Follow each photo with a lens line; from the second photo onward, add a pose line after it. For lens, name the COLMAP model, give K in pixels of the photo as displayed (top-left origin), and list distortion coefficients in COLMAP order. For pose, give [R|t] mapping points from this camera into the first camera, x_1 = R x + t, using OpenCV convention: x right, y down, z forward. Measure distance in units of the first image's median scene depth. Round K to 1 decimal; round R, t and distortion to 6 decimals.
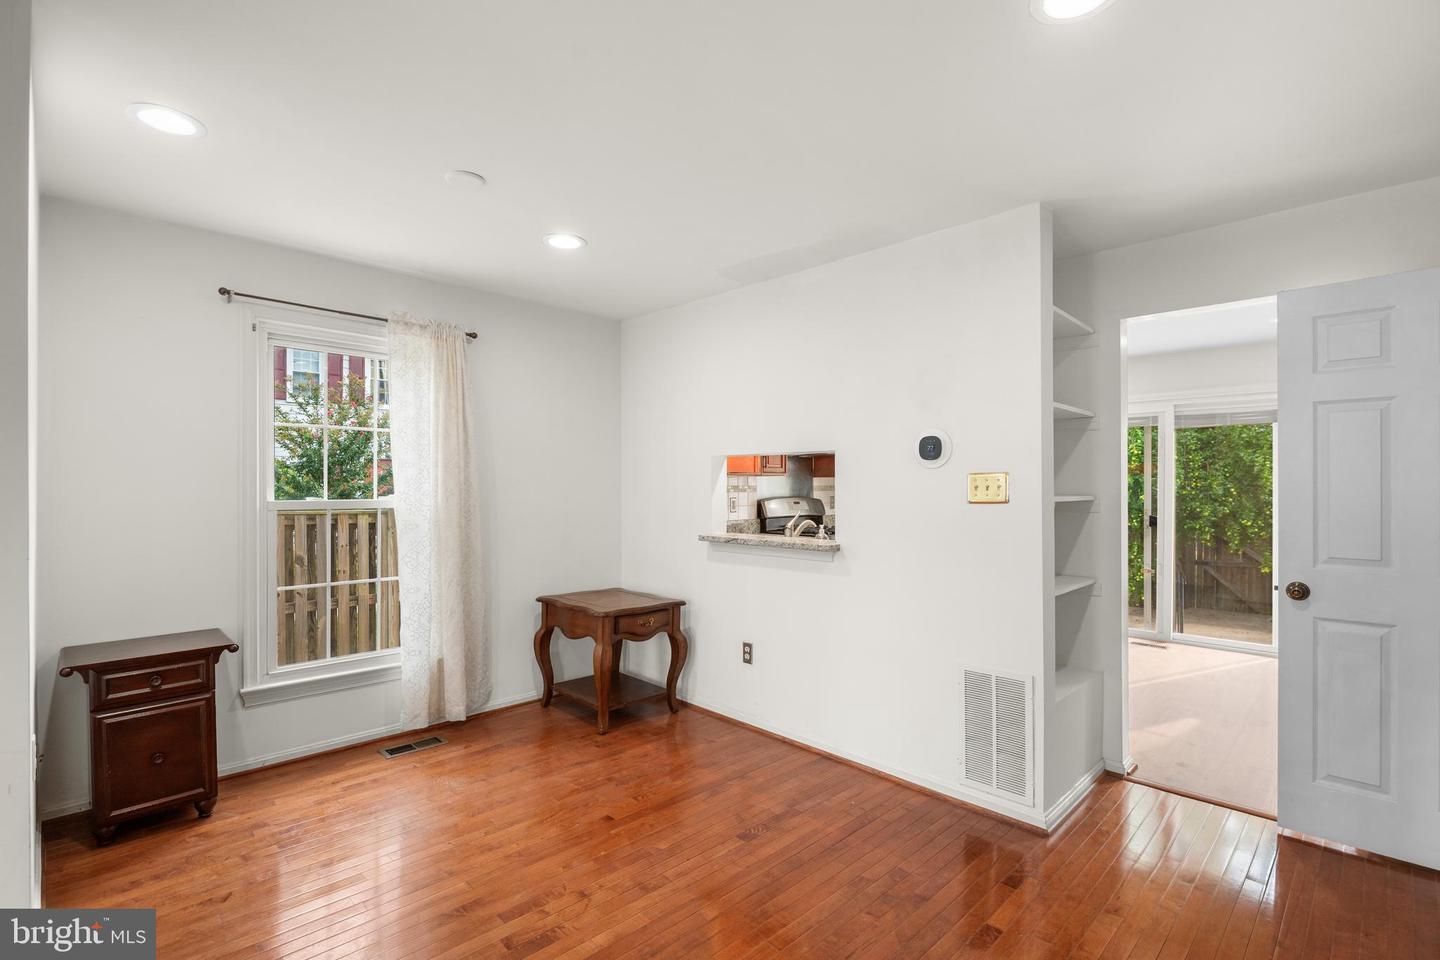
lens RADIAL K [[661.2, 0, 720.0], [0, 661.2, 480.0], [0, 0, 1]] dist [-0.018202, -0.000309]
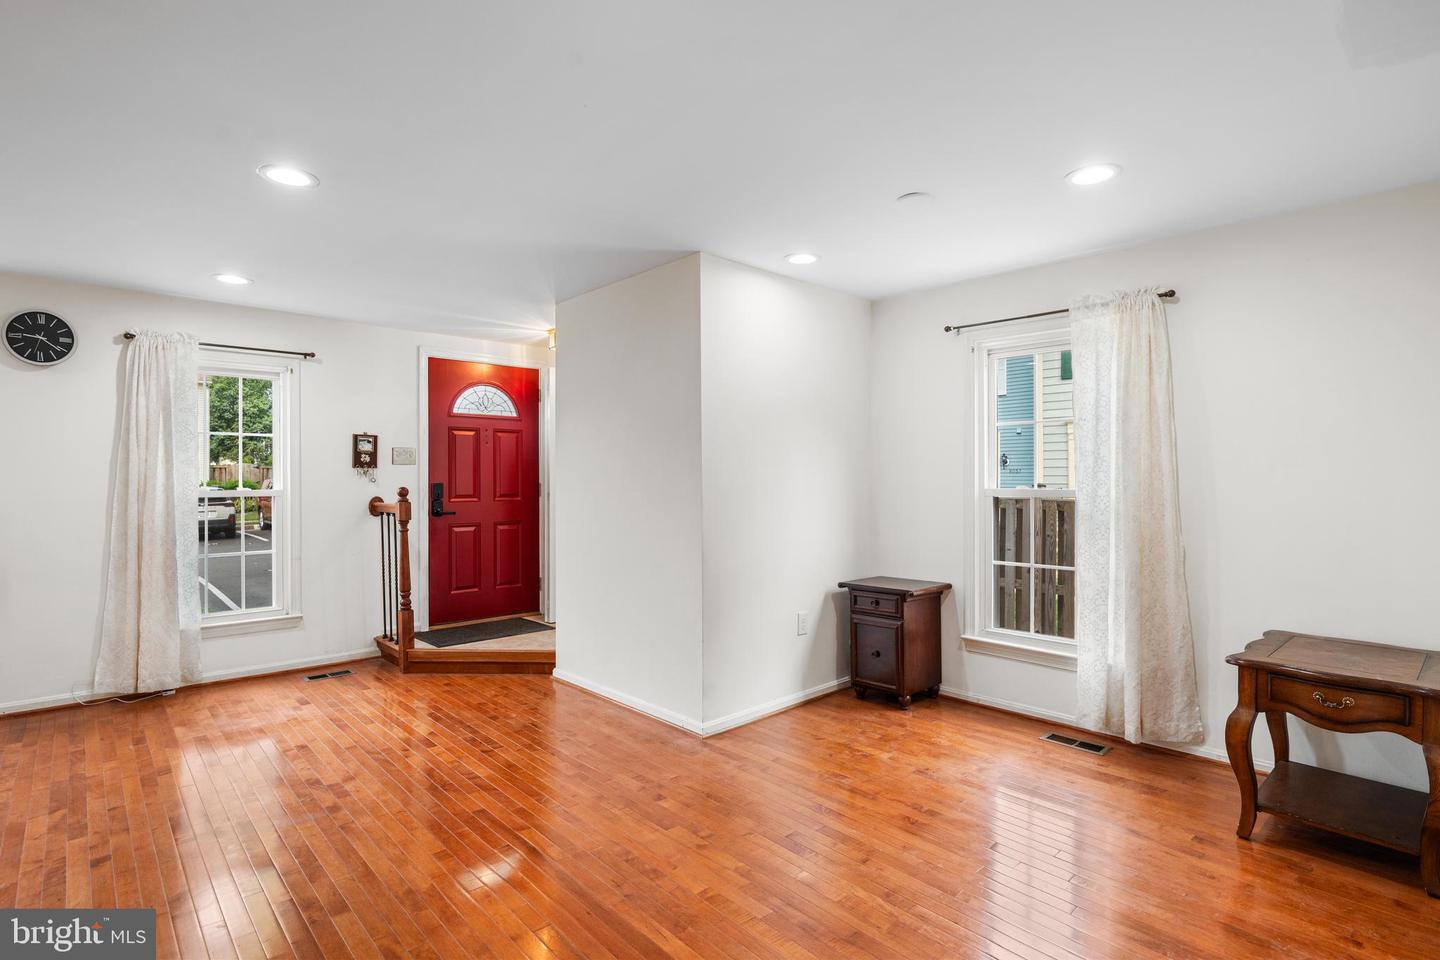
lens RADIAL K [[711.4, 0, 723.4], [0, 711.4, 480.6], [0, 0, 1]] dist [-0.015134, -0.000397]
pose [[-0.038747, 0.000857, -0.999249, 0.612241], [0.012102, 0.999927, 0.000388, 0.010223], [0.999176, -0.012078, -0.038754, 0.534121]]
